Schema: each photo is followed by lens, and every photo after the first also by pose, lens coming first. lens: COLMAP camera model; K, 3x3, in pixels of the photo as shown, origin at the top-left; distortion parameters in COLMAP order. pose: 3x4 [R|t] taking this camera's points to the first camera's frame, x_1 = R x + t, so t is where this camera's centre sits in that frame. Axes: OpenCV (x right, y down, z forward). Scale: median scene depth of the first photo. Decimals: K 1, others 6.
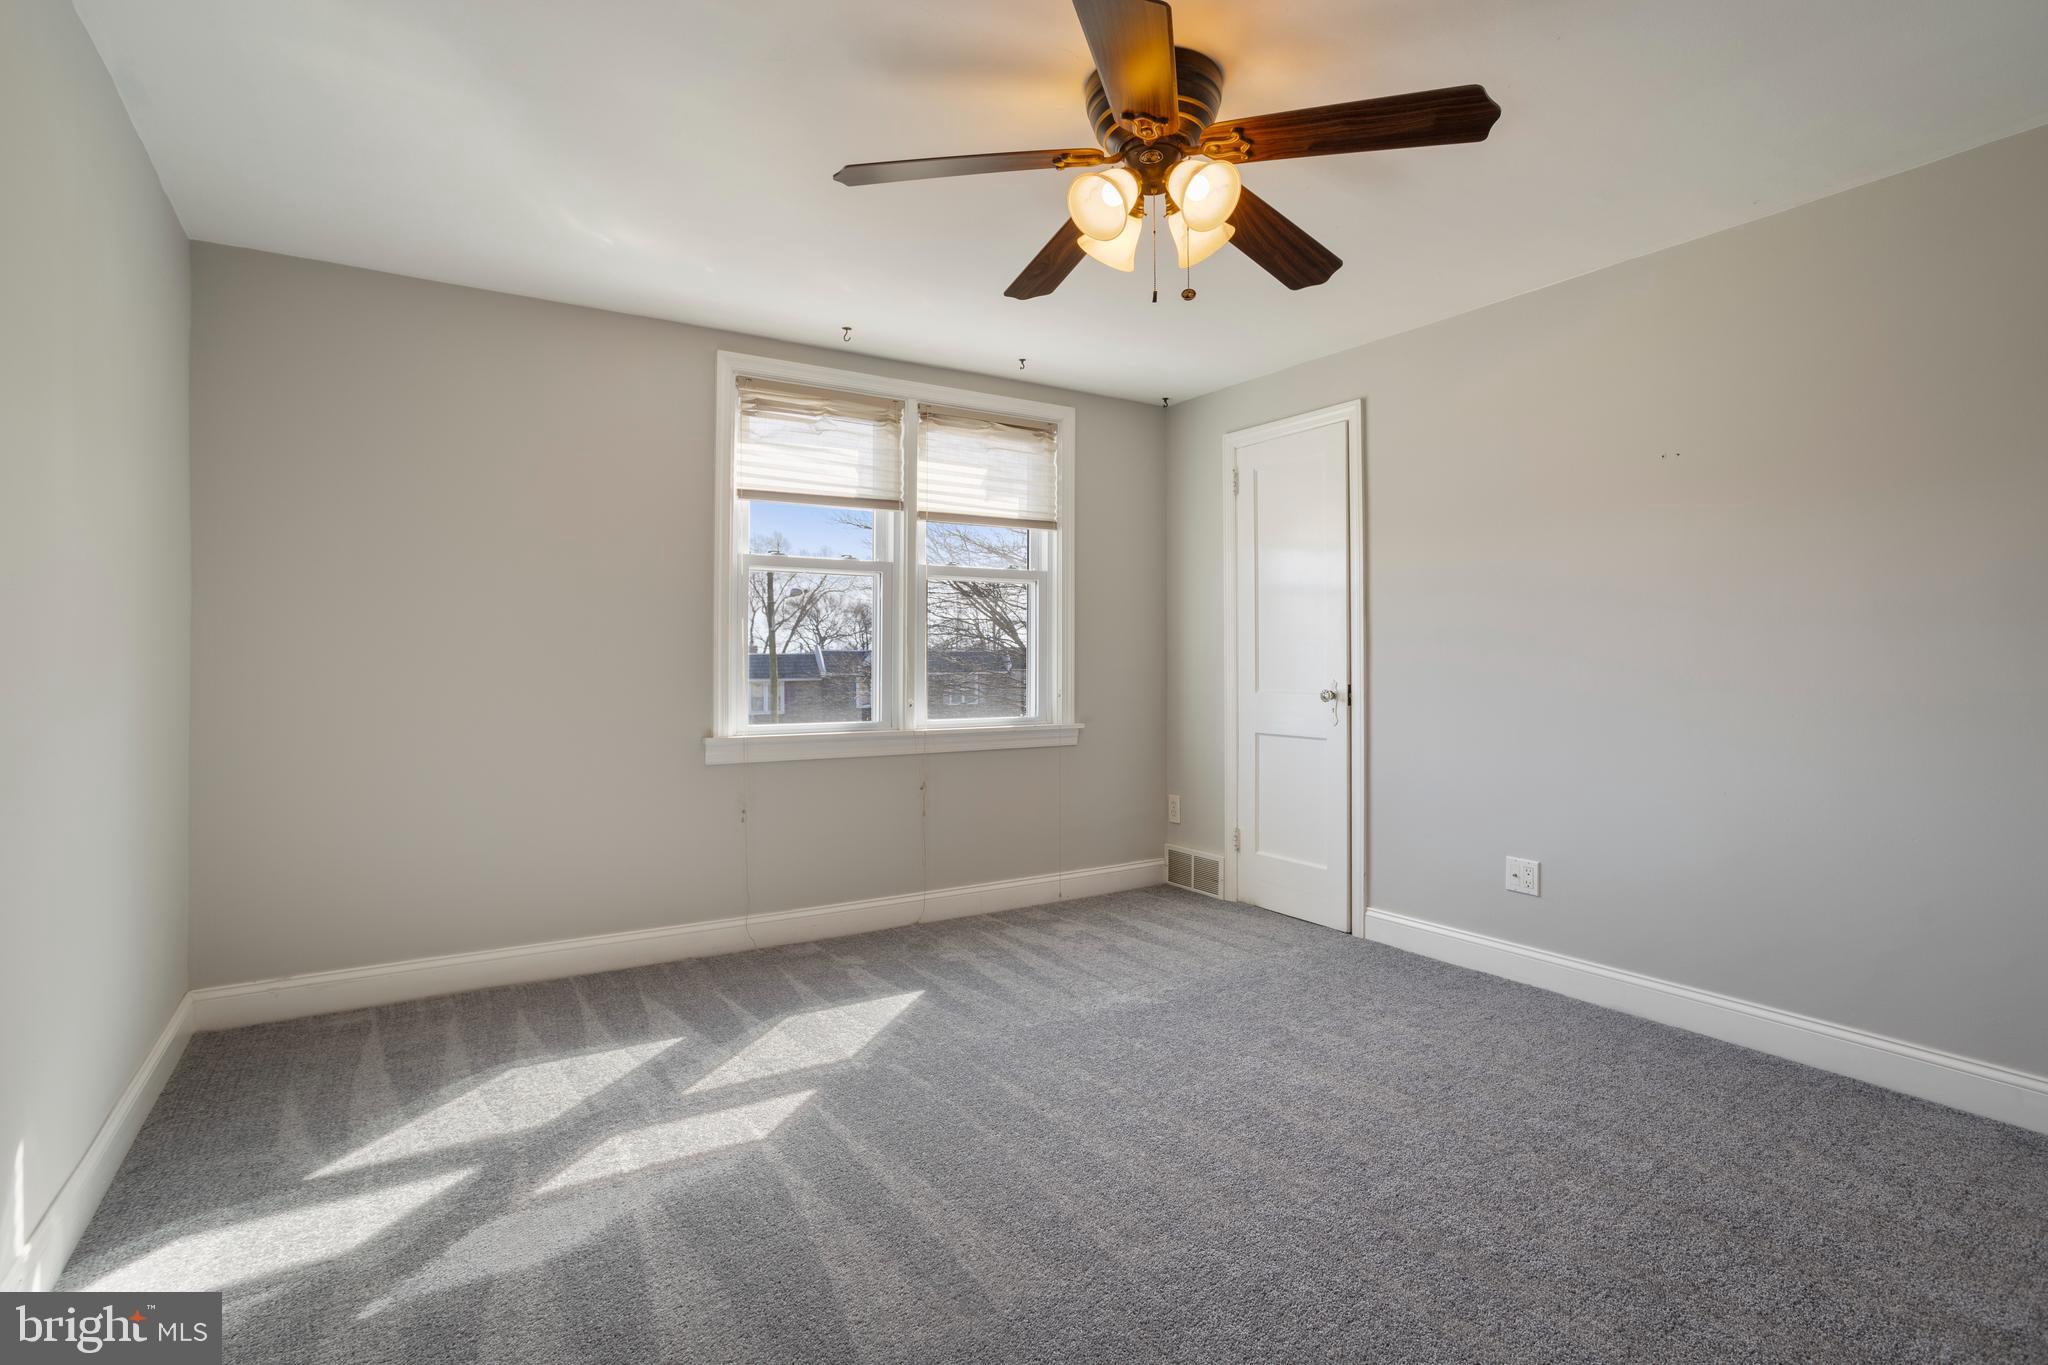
lens RADIAL K [[991.8, 0, 1022.9], [0, 991.8, 670.0], [0, 0, 1]] dist [-0.060191, 0.036822]
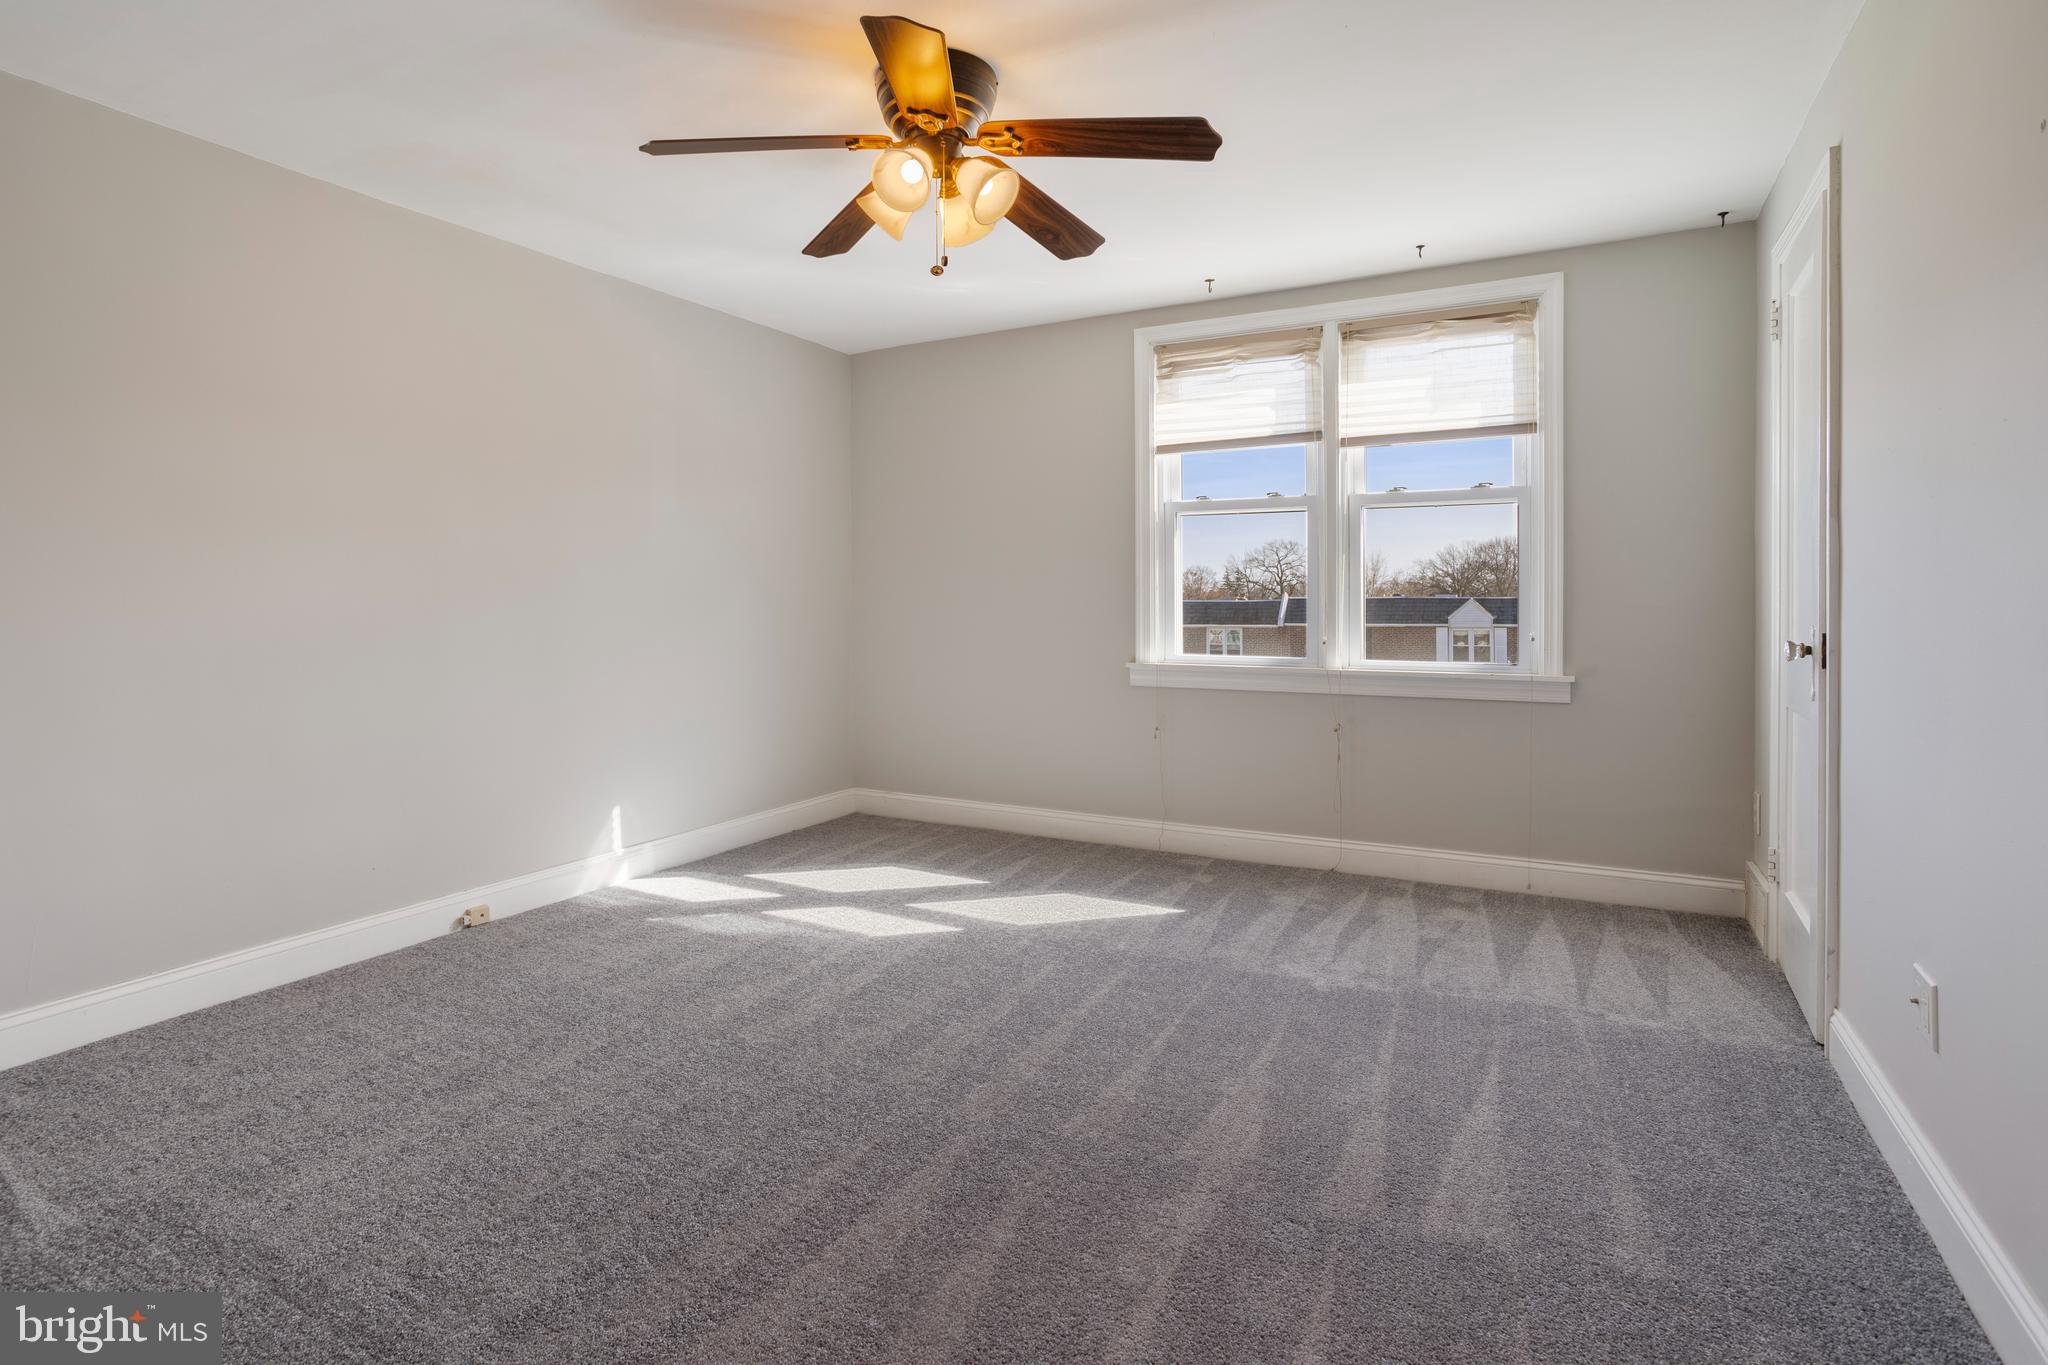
lens RADIAL K [[991.8, 0, 1022.9], [0, 991.8, 670.0], [0, 0, 1]] dist [-0.060191, 0.036822]
pose [[0.490748, 0.047692, -0.869995, 0.583002], [-0.014847, 0.998814, 0.046378, 0.022086], [0.871175, -0.009843, 0.490874, 0.273863]]
